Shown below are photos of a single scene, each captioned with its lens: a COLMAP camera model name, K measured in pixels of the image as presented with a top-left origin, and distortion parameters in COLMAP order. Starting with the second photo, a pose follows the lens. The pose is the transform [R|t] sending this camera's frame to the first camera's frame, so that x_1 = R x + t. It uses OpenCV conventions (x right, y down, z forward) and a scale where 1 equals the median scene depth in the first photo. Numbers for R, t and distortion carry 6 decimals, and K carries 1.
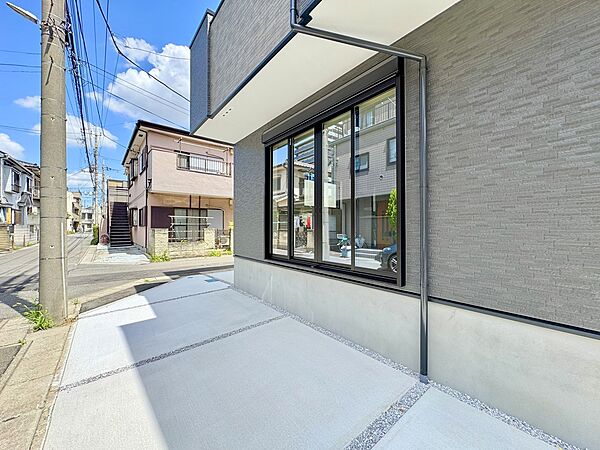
lens RADIAL K [[239.8, 0, 299.3], [0, 239.8, 224.1], [0, 0, 1]] dist [-0.001474, 0.000277]
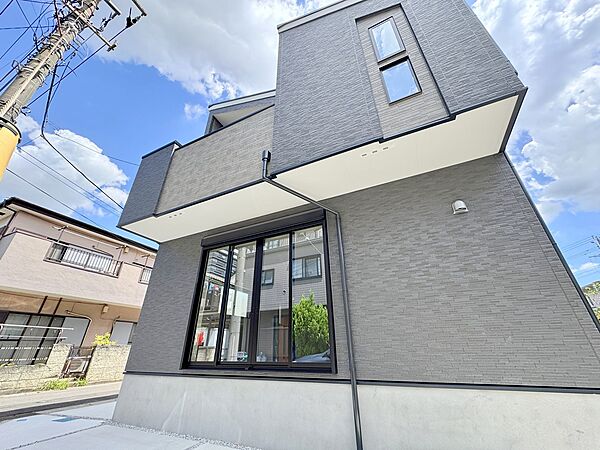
lens RADIAL K [[239.8, 0, 299.3], [0, 239.8, 224.1], [0, 0, 1]] dist [-0.001474, 0.000277]
pose [[0.907608, 0.189316, 0.374709, -0.176324], [0.002731, 0.889870, -0.456207, 0.073340], [-0.419809, 0.415080, 0.807136, -0.111348]]
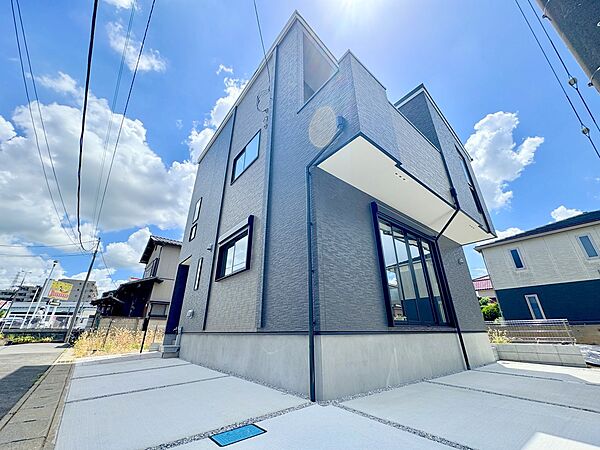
lens RADIAL K [[239.8, 0, 299.3], [0, 239.8, 224.1], [0, 0, 1]] dist [-0.001474, 0.000277]
pose [[0.012952, 0.413558, 0.910386, -1.092380], [-0.004388, 0.910477, -0.413537, 0.164509], [-0.999906, 0.001361, 0.013607, 1.309940]]
